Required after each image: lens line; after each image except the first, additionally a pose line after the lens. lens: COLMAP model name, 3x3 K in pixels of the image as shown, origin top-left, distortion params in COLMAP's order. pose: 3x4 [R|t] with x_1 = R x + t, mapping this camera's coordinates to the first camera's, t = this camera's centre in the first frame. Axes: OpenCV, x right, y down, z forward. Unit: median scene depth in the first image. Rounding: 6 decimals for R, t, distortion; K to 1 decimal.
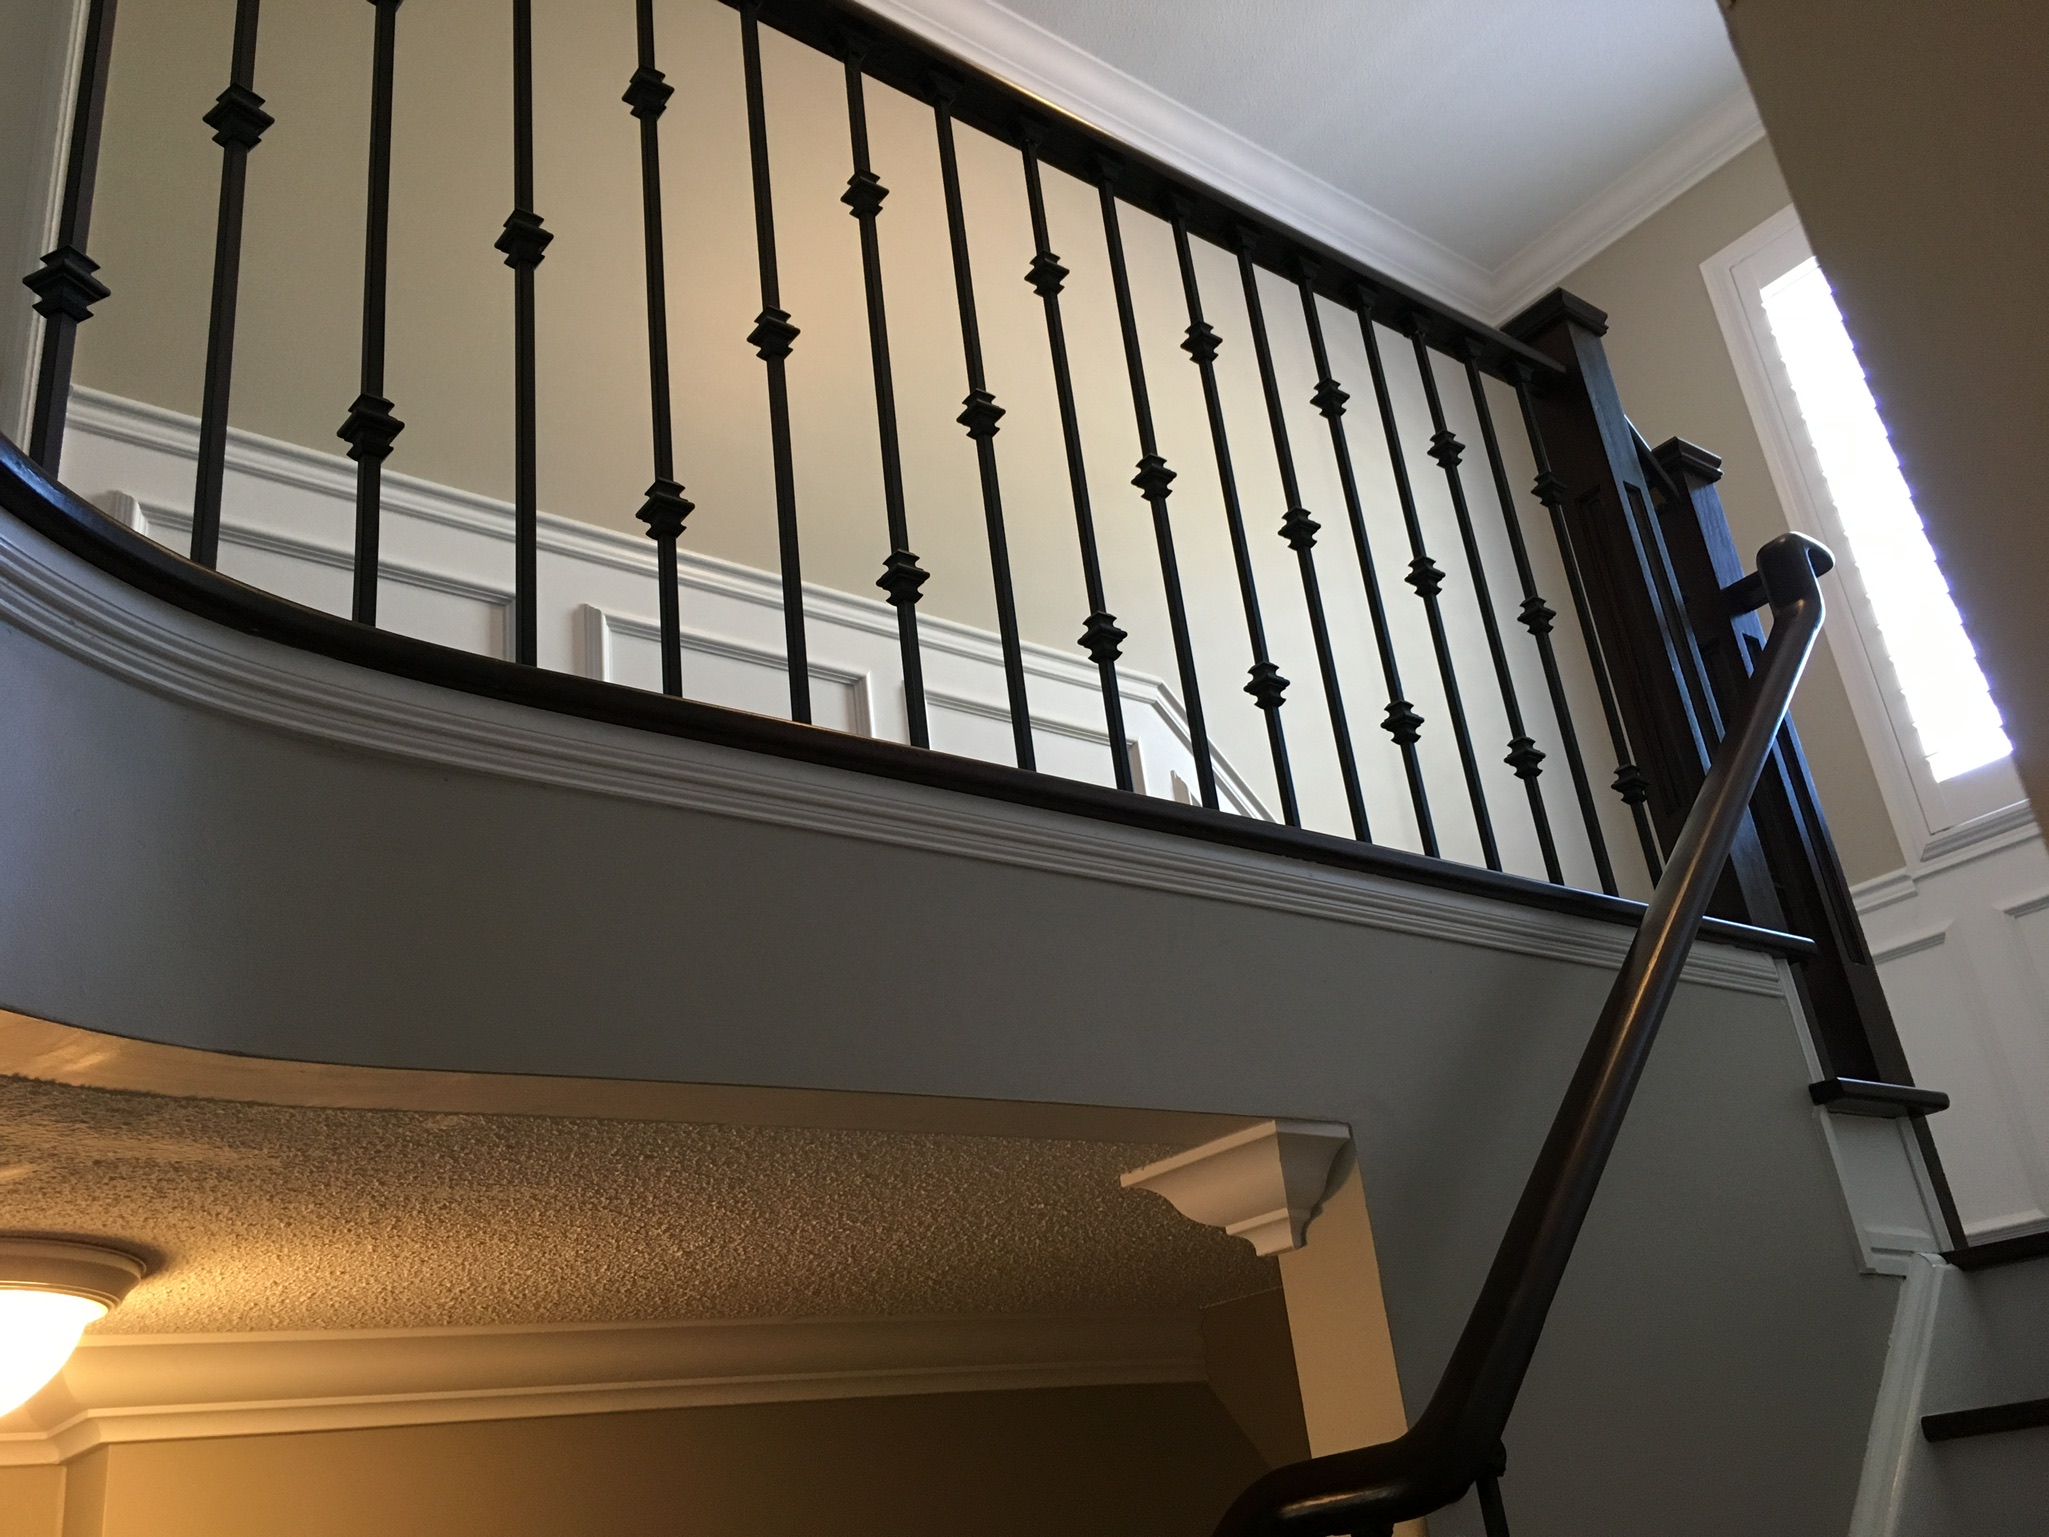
lens RADIAL K [[1741.6, 0, 1037.6], [0, 1741.6, 766.2], [0, 0, 1]] dist [0.079779, -0.109659]
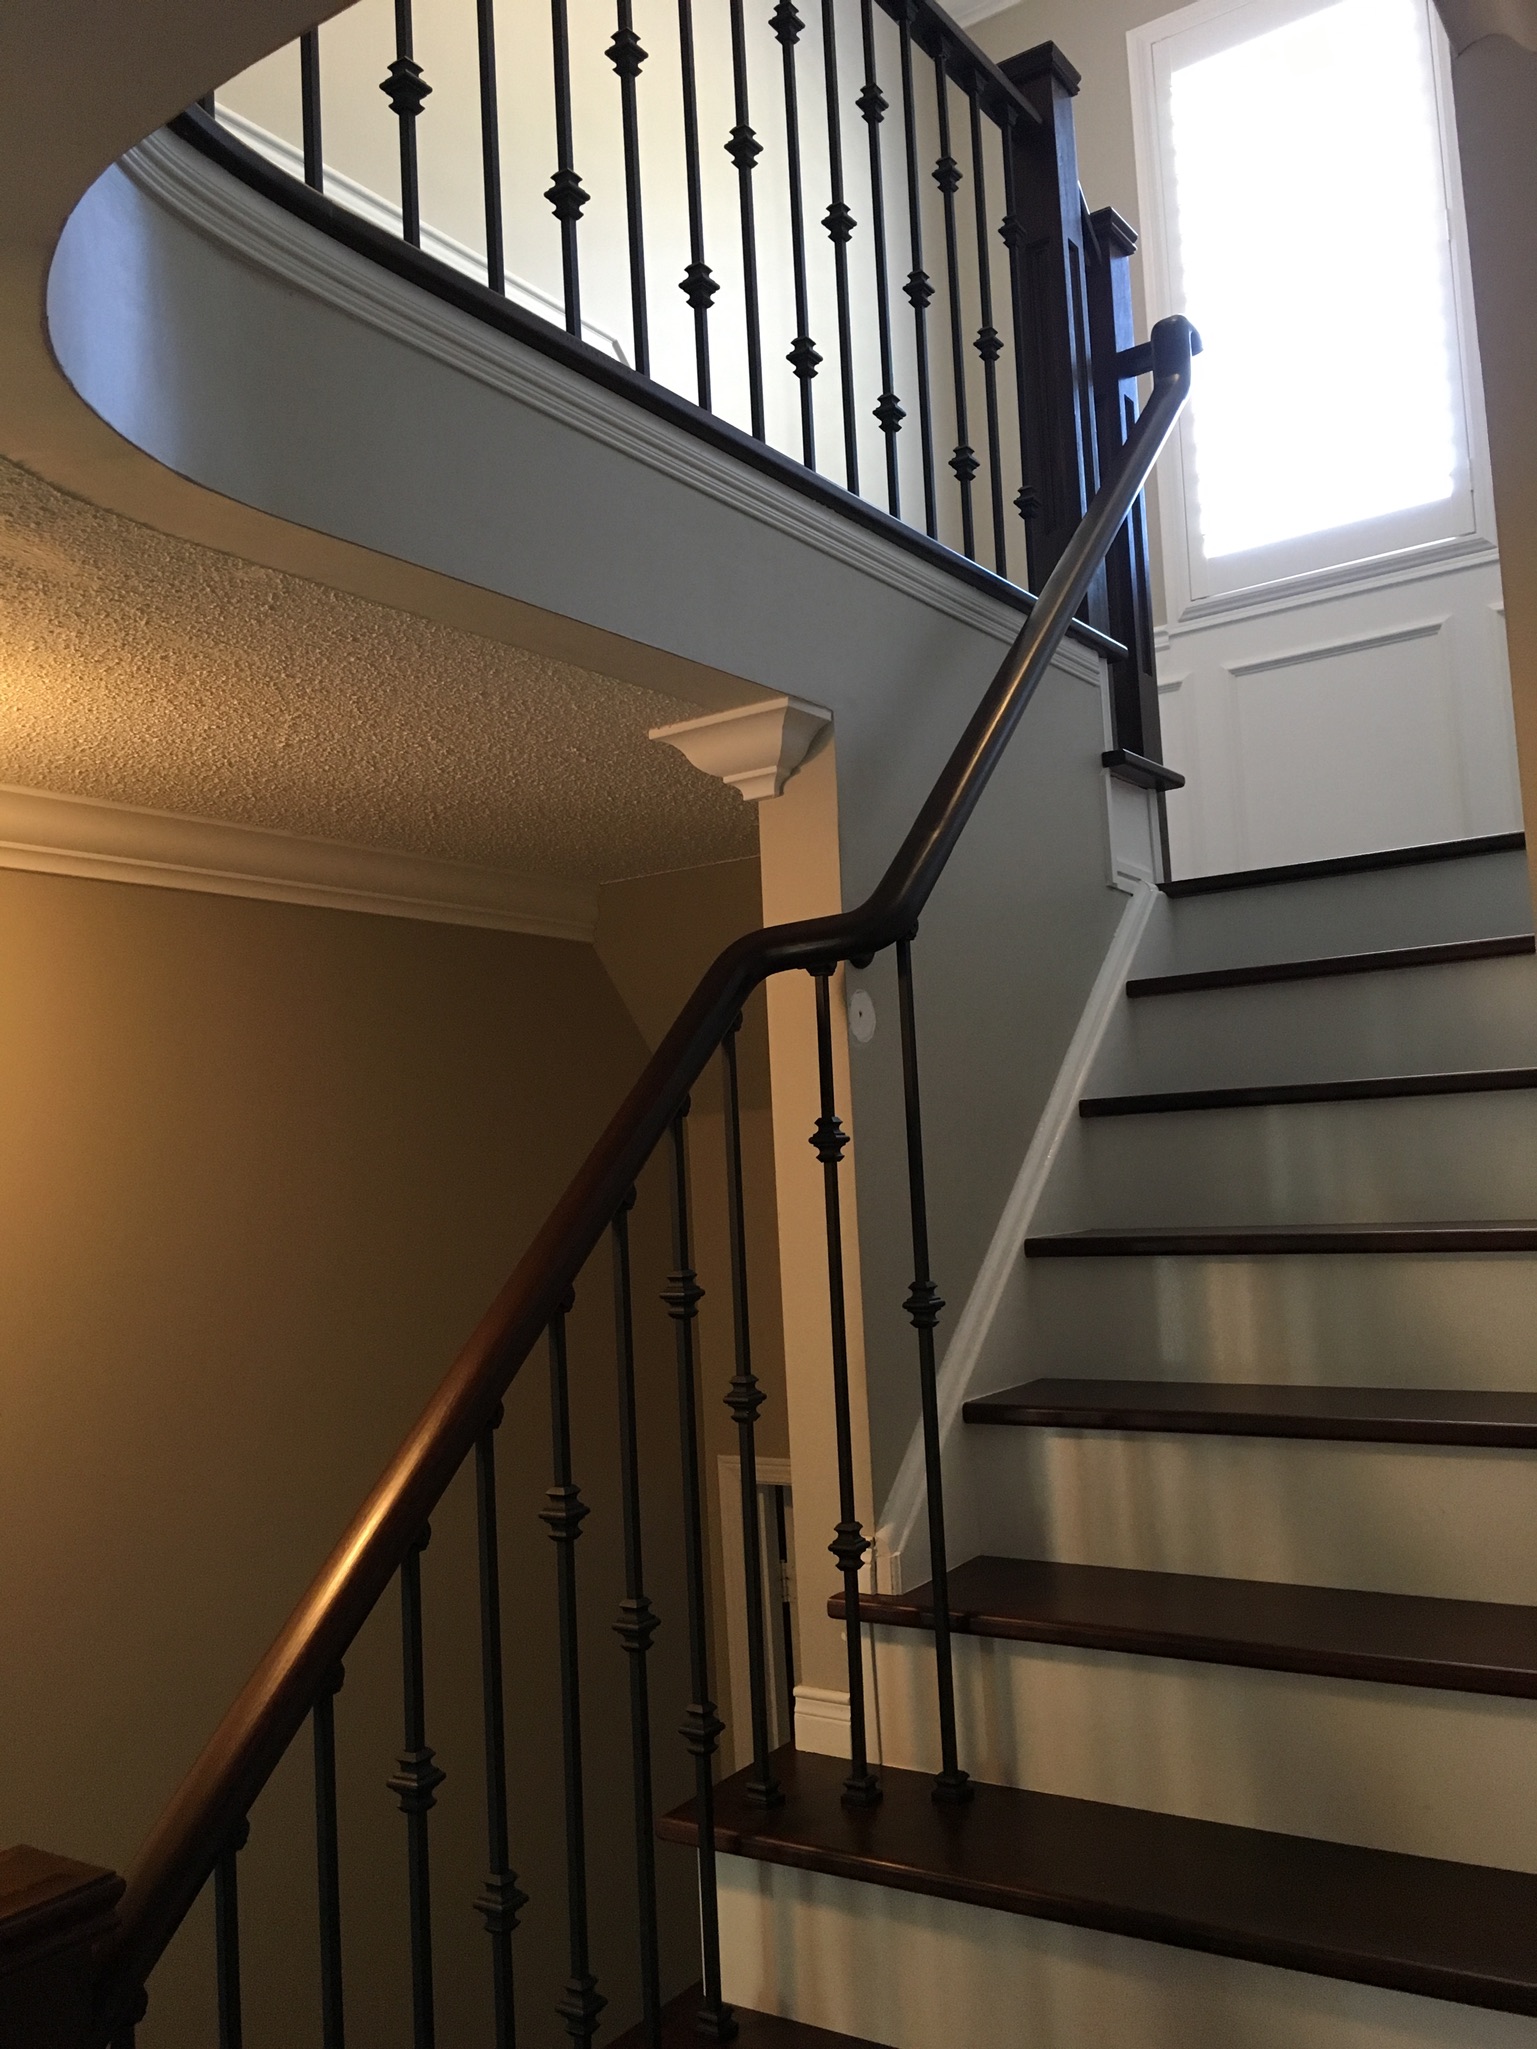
lens RADIAL K [[1741.6, 0, 763.0], [0, 1741.6, 1025.1], [0, 0, 1]] dist [0.079779, -0.109659]
pose [[0.950947, 0.091071, 0.295645, -0.188464], [-0.177181, 0.943747, 0.279192, 0.048717], [-0.253588, -0.317880, 0.913589, -0.228753]]
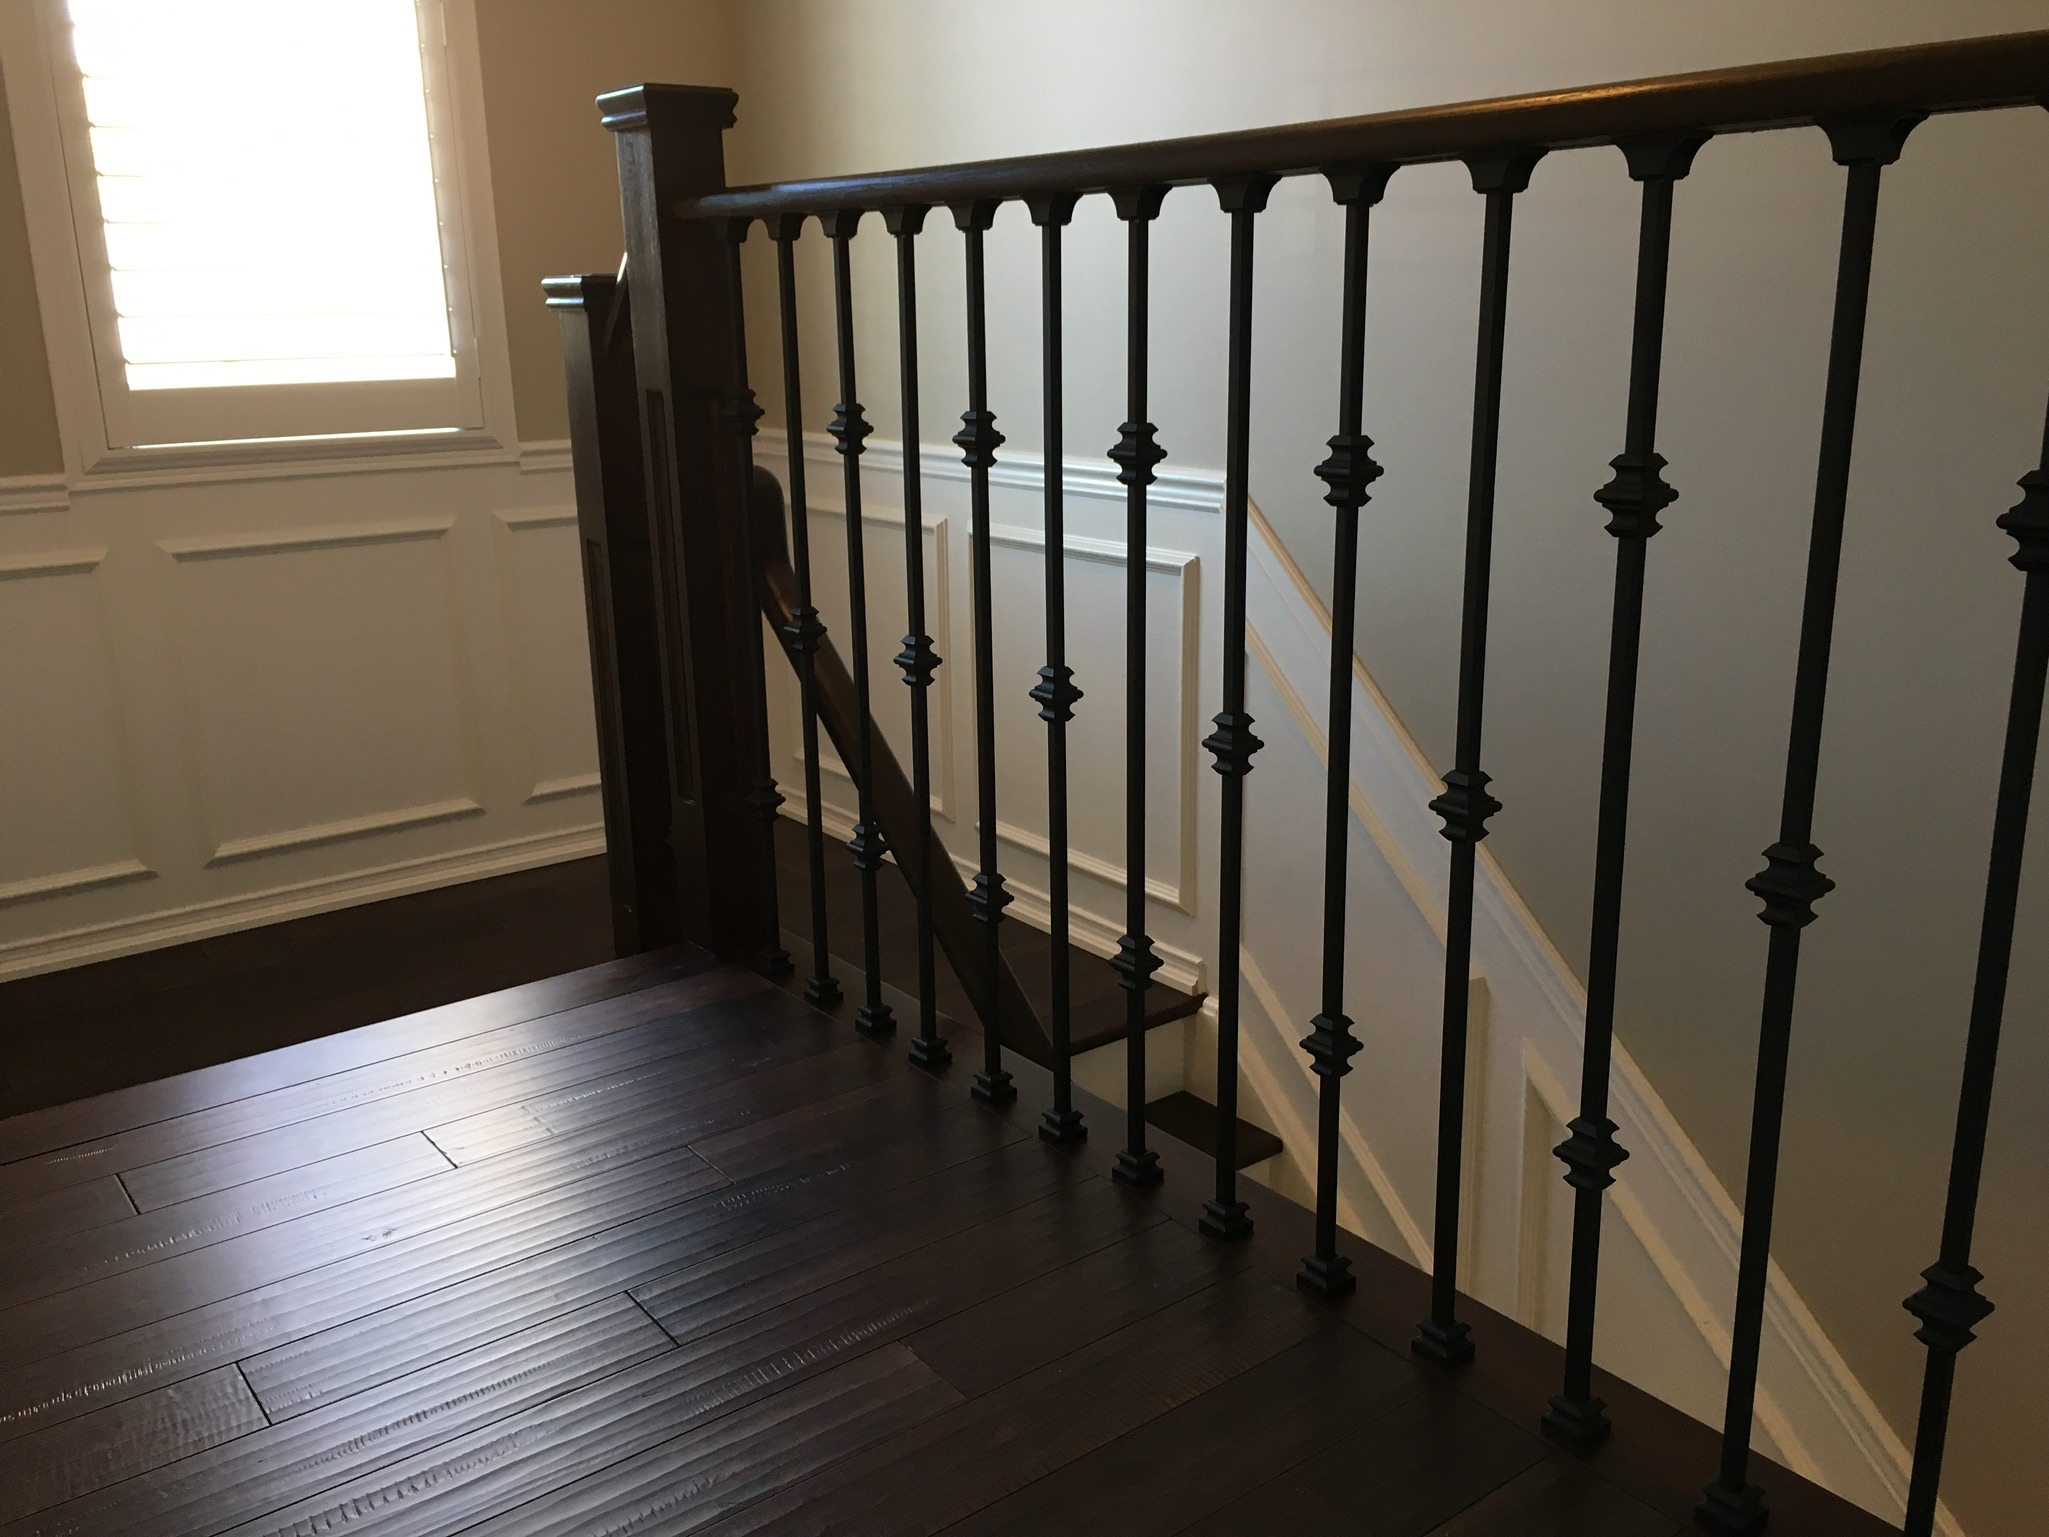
lens RADIAL K [[1741.6, 0, 1020.9], [0, 1741.6, 767.6], [0, 0, 1]] dist [0.079779, -0.109659]
pose [[0.001715, -0.153512, 0.988145, -0.563540], [-0.401669, 0.904824, 0.141265, -0.190644], [-0.915783, -0.397149, -0.060109, 0.989551]]
